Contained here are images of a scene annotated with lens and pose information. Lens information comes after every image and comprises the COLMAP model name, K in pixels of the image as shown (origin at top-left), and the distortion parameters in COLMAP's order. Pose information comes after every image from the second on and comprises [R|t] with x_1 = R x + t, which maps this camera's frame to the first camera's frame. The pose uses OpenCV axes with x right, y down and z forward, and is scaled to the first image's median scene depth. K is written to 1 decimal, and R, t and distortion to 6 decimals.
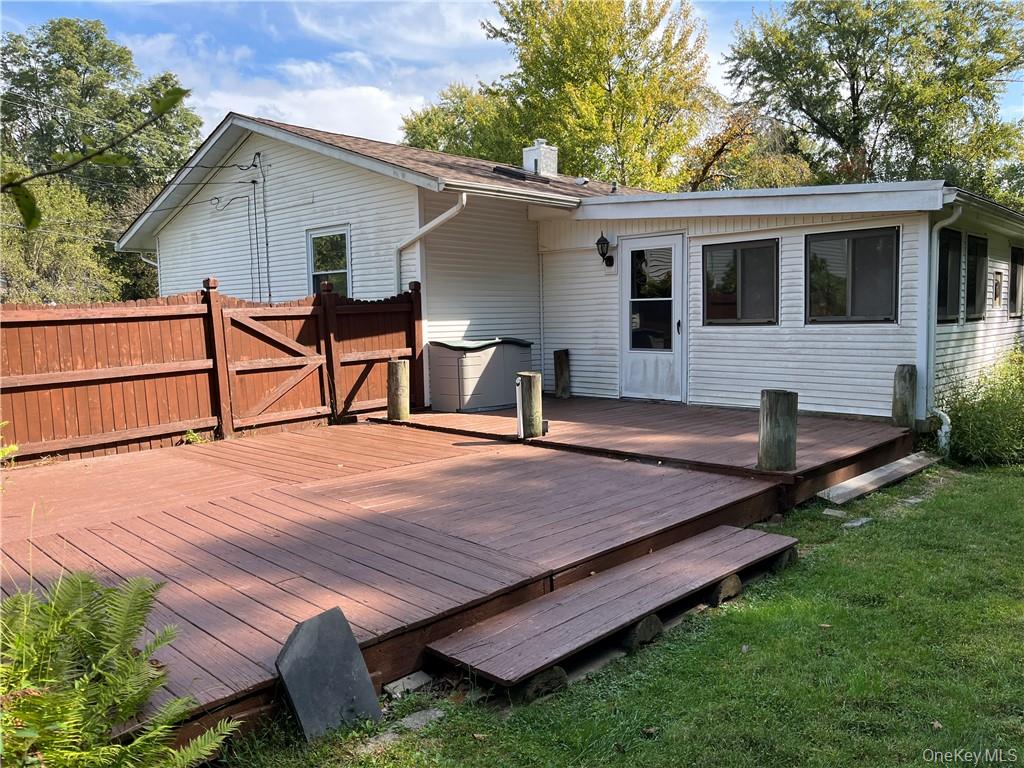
lens RADIAL K [[773.3, 0, 512.0], [0, 773.3, 384.0], [0, 0, 1]] dist [0.057571, -0.098051]
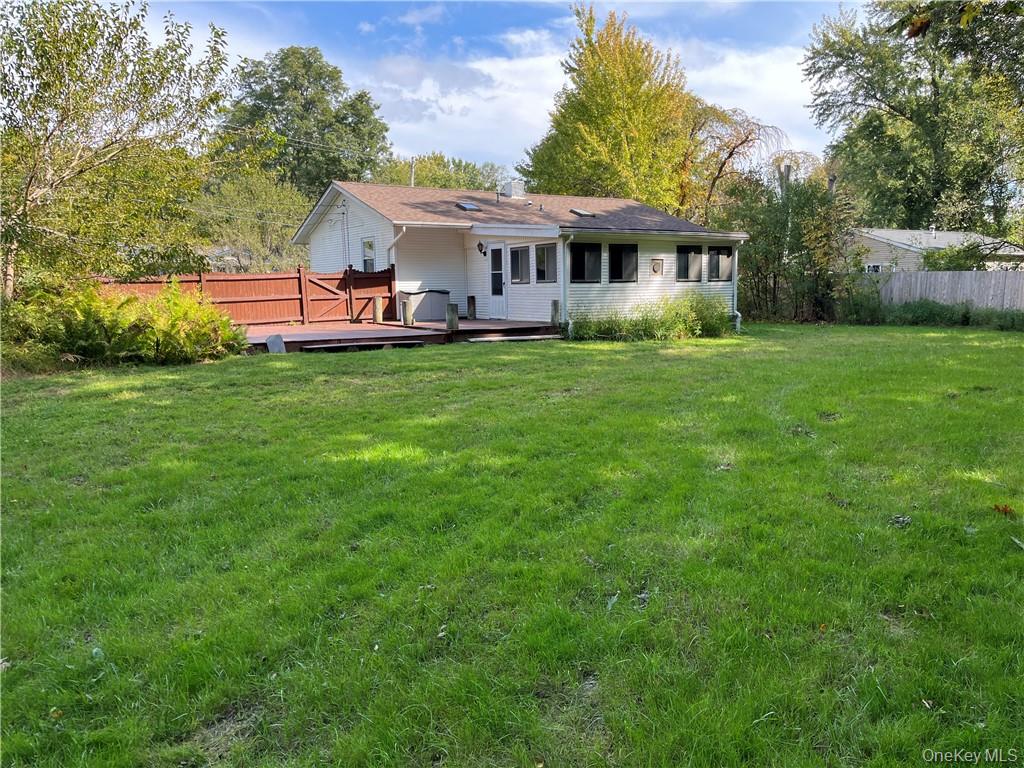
lens RADIAL K [[773.3, 0, 512.0], [0, 773.3, 384.0], [0, 0, 1]] dist [0.057571, -0.098051]
pose [[0.966254, 0.039543, -0.254540, 0.801476], [-0.029063, 0.998573, 0.044803, 0.107181], [0.255948, -0.035893, 0.966024, -1.111521]]
